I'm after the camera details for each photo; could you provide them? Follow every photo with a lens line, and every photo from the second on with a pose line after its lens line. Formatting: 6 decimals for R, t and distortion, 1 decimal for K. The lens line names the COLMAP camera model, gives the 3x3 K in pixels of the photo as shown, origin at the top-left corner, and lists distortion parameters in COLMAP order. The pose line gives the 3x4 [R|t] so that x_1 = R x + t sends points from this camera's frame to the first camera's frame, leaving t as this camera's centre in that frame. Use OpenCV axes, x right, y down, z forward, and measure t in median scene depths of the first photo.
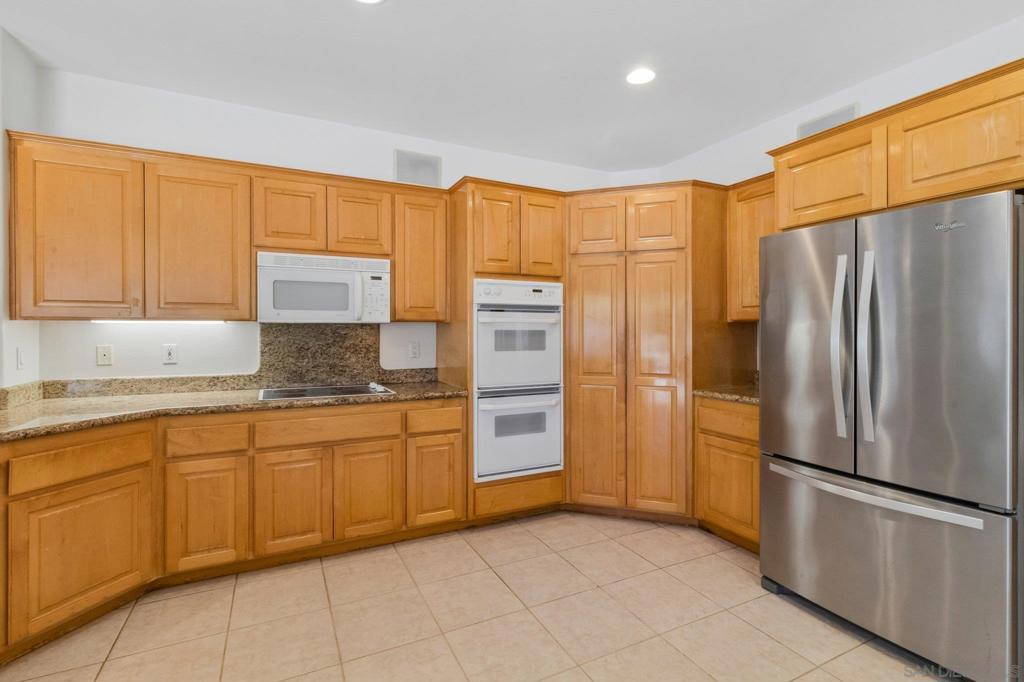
lens RADIAL K [[466.9, 0, 501.8], [0, 466.9, 332.2], [0, 0, 1]] dist [-0.000043, 0.000399]
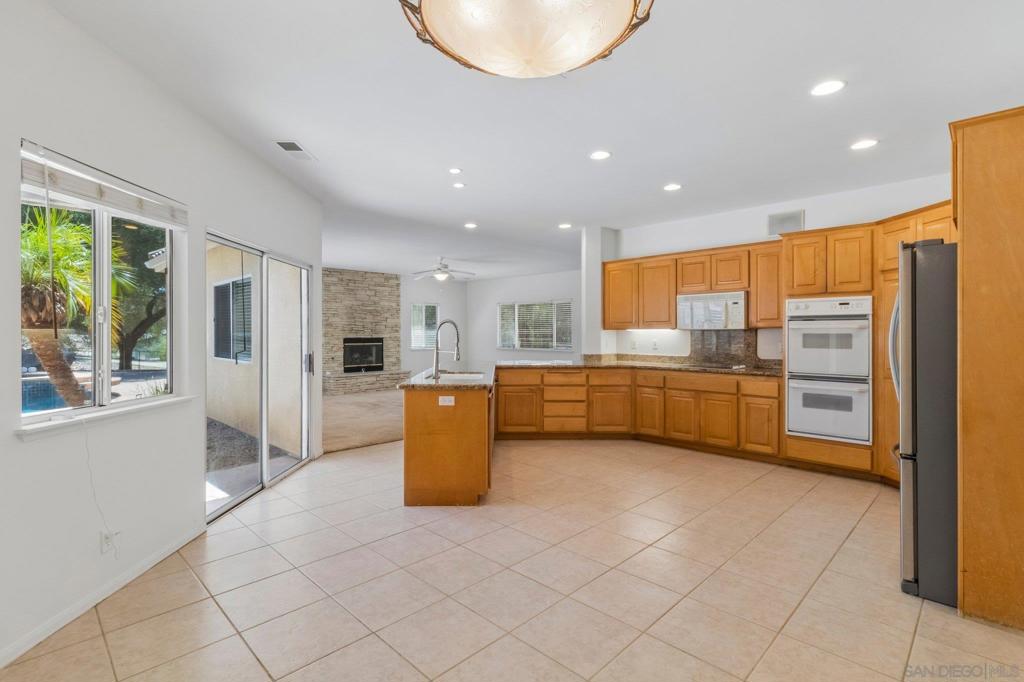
lens RADIAL K [[483.7, 0, 502.9], [0, 483.7, 333.8], [0, 0, 1]] dist [0.000533, 0.000151]
pose [[0.320843, 0.000606, -0.947132, 1.133814], [-0.001541, 0.999999, 0.000118, -0.002531], [0.947131, 0.001422, 0.320843, -0.376542]]
